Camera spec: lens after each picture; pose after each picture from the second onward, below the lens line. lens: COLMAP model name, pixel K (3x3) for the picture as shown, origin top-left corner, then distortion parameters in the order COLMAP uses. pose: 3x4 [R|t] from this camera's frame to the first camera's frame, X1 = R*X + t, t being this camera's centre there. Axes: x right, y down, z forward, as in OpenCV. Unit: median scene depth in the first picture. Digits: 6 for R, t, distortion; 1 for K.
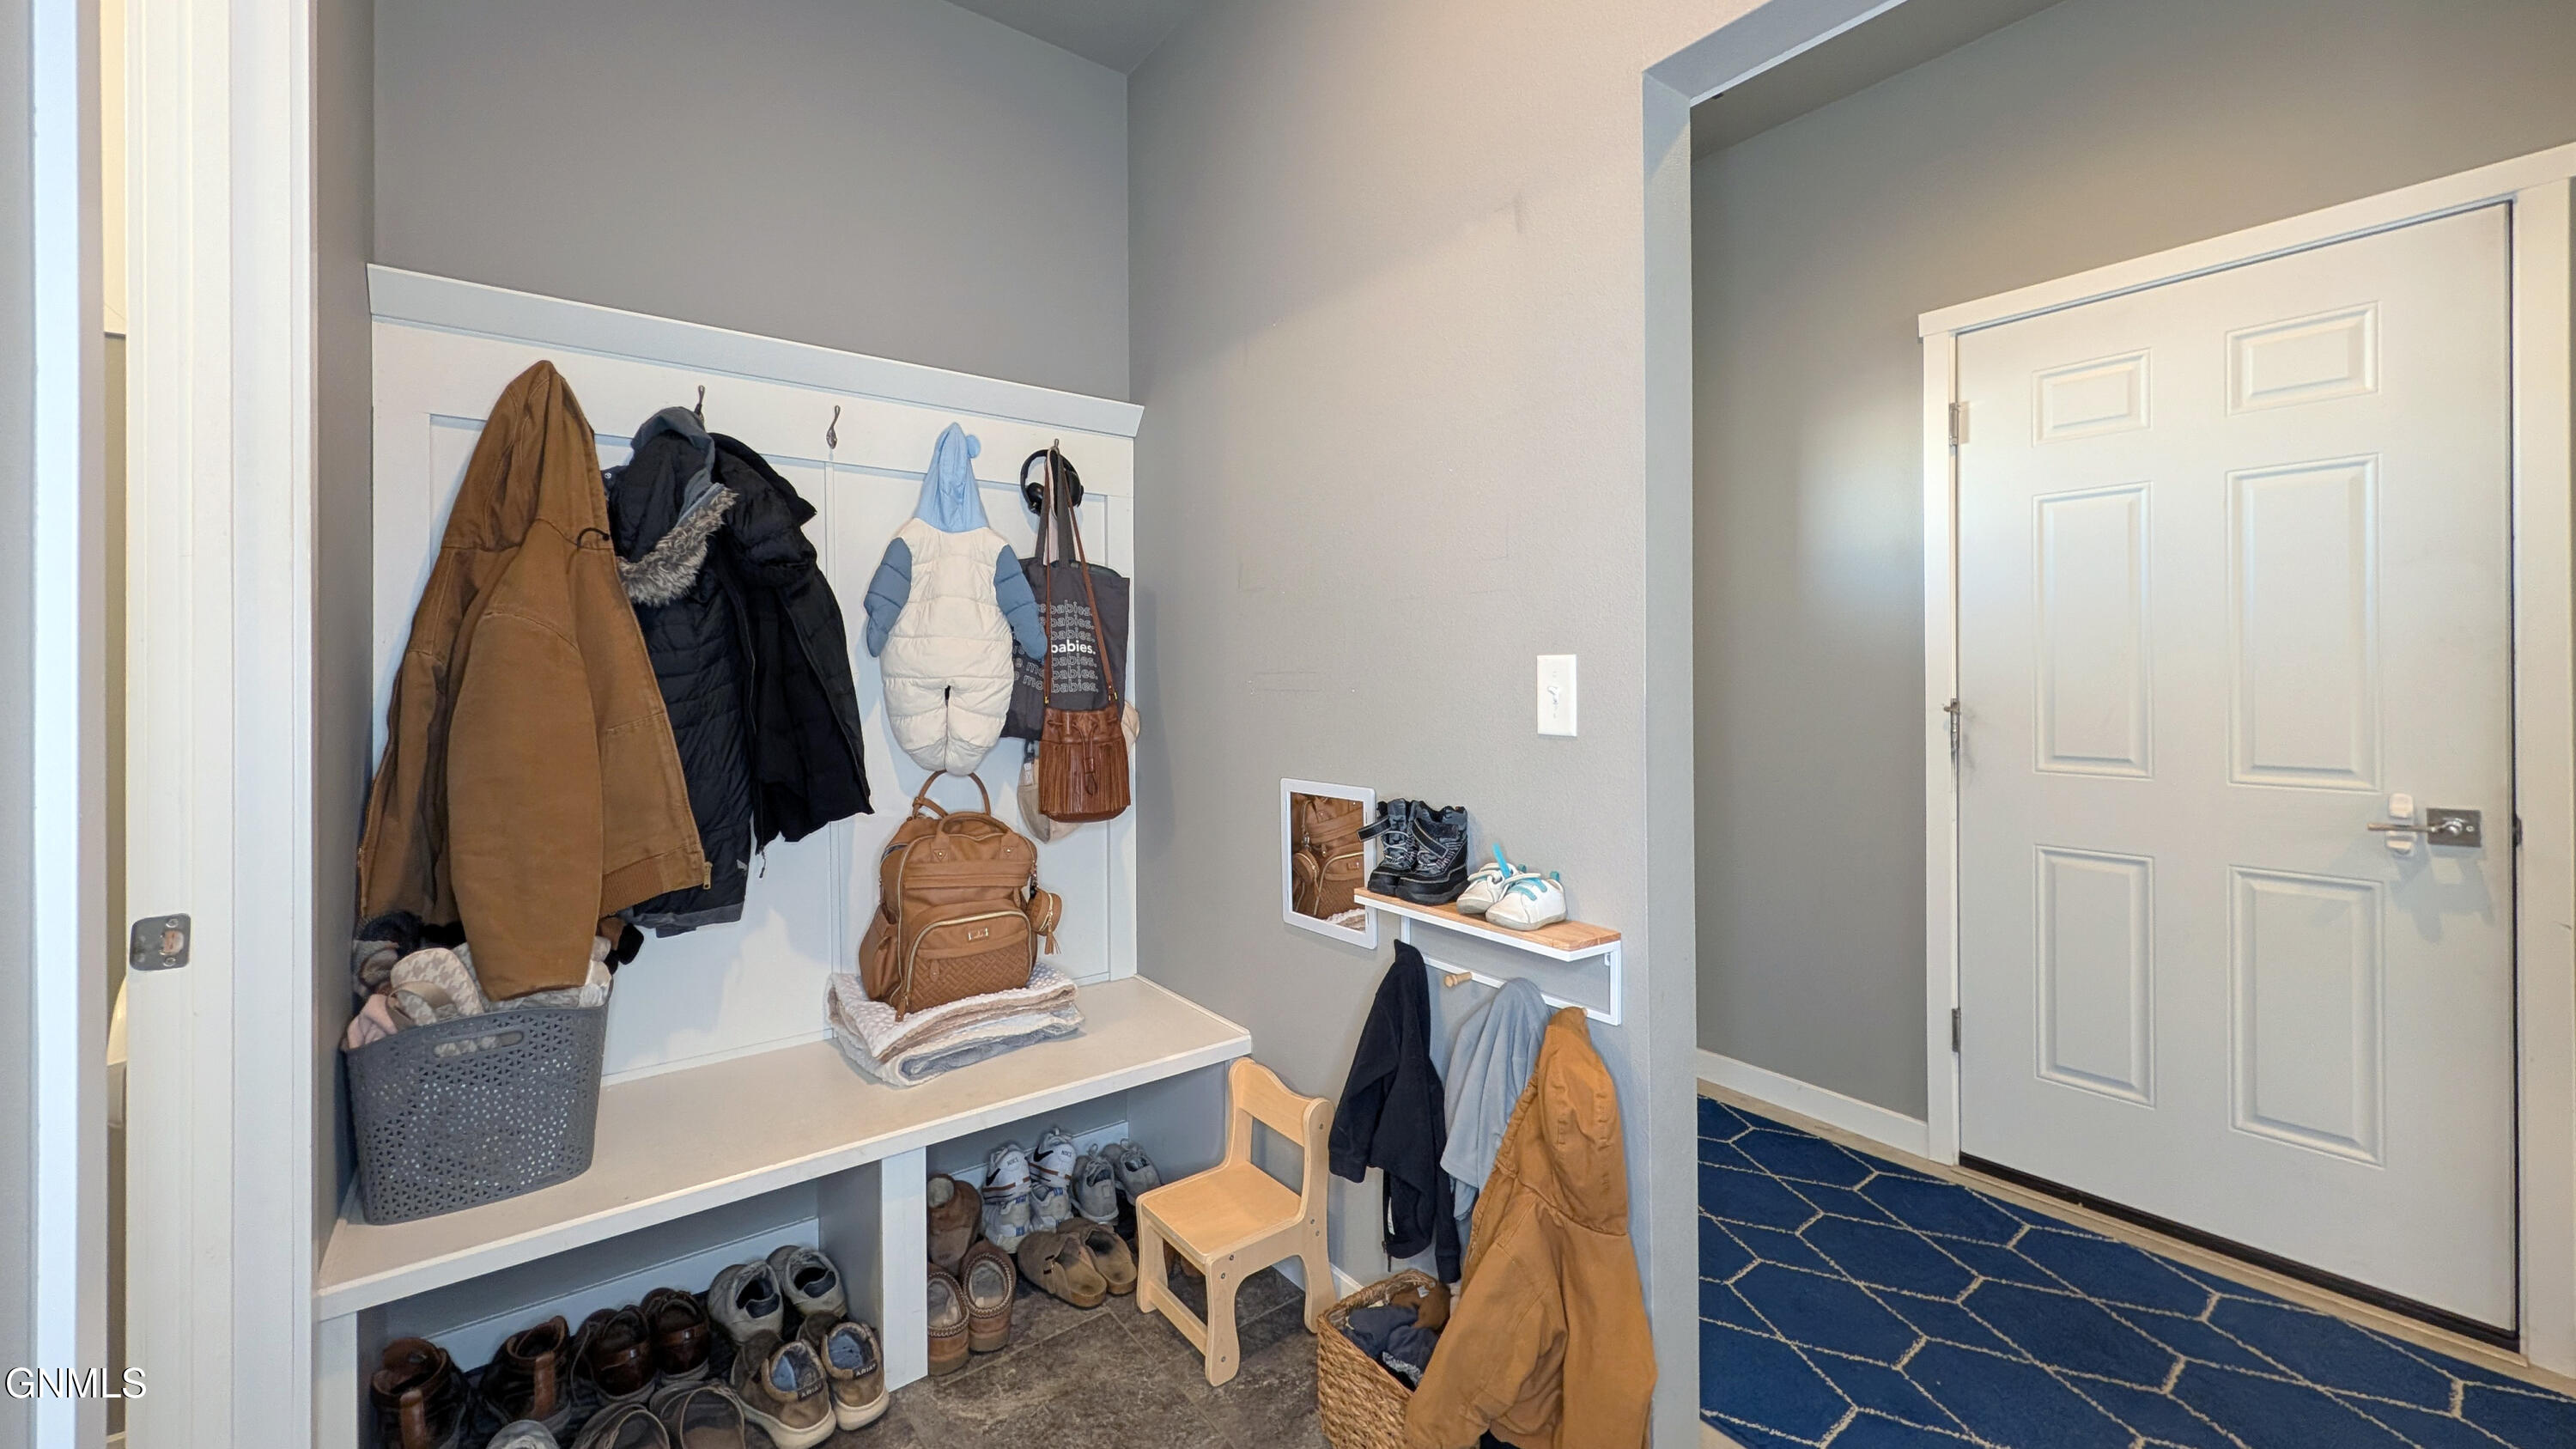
lens RADIAL K [[1000.9, 0, 1294.6], [0, 1000.9, 743.0], [0, 0, 1]] dist [0.000153, 0.000037]
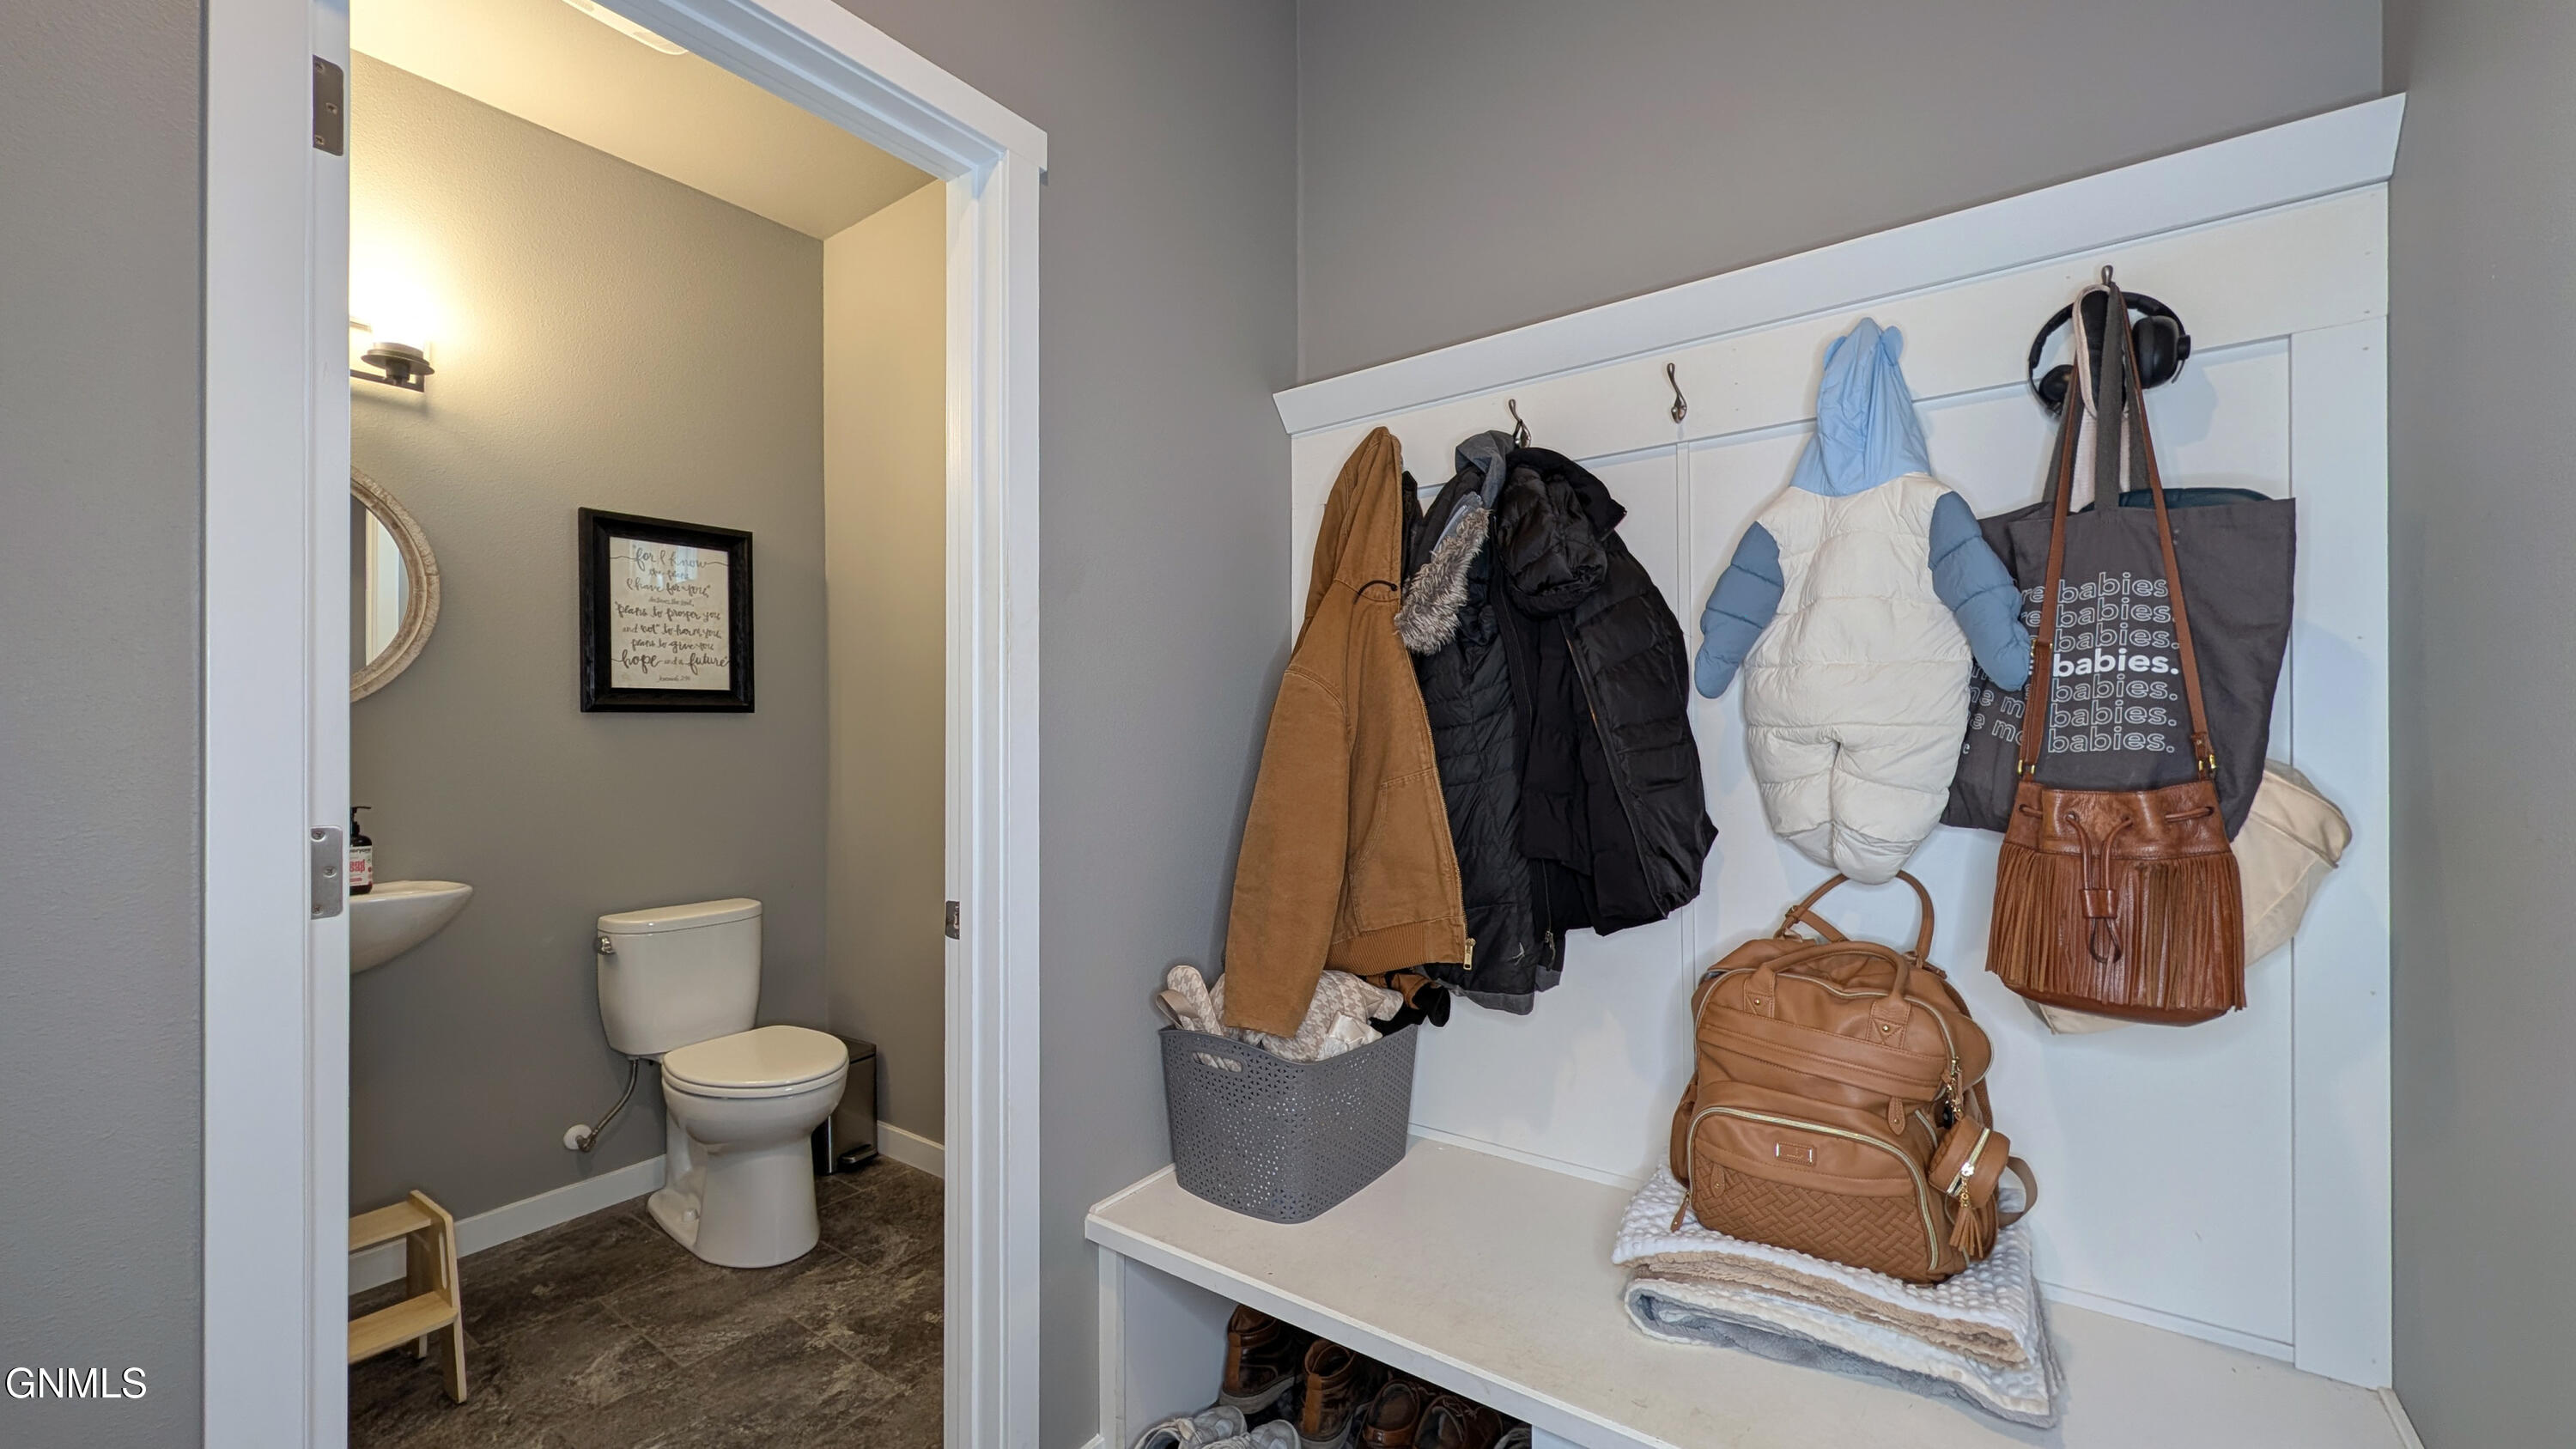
lens RADIAL K [[967.4, 0, 1288.6], [0, 967.4, 734.6], [0, 0, 1]] dist [0.002033, 0.000044]
pose [[0.252405, 0.006425, -0.967600, 0.158755], [-0.050455, 0.998705, -0.006530, -0.038076], [0.966305, 0.050468, 0.252402, 0.511567]]
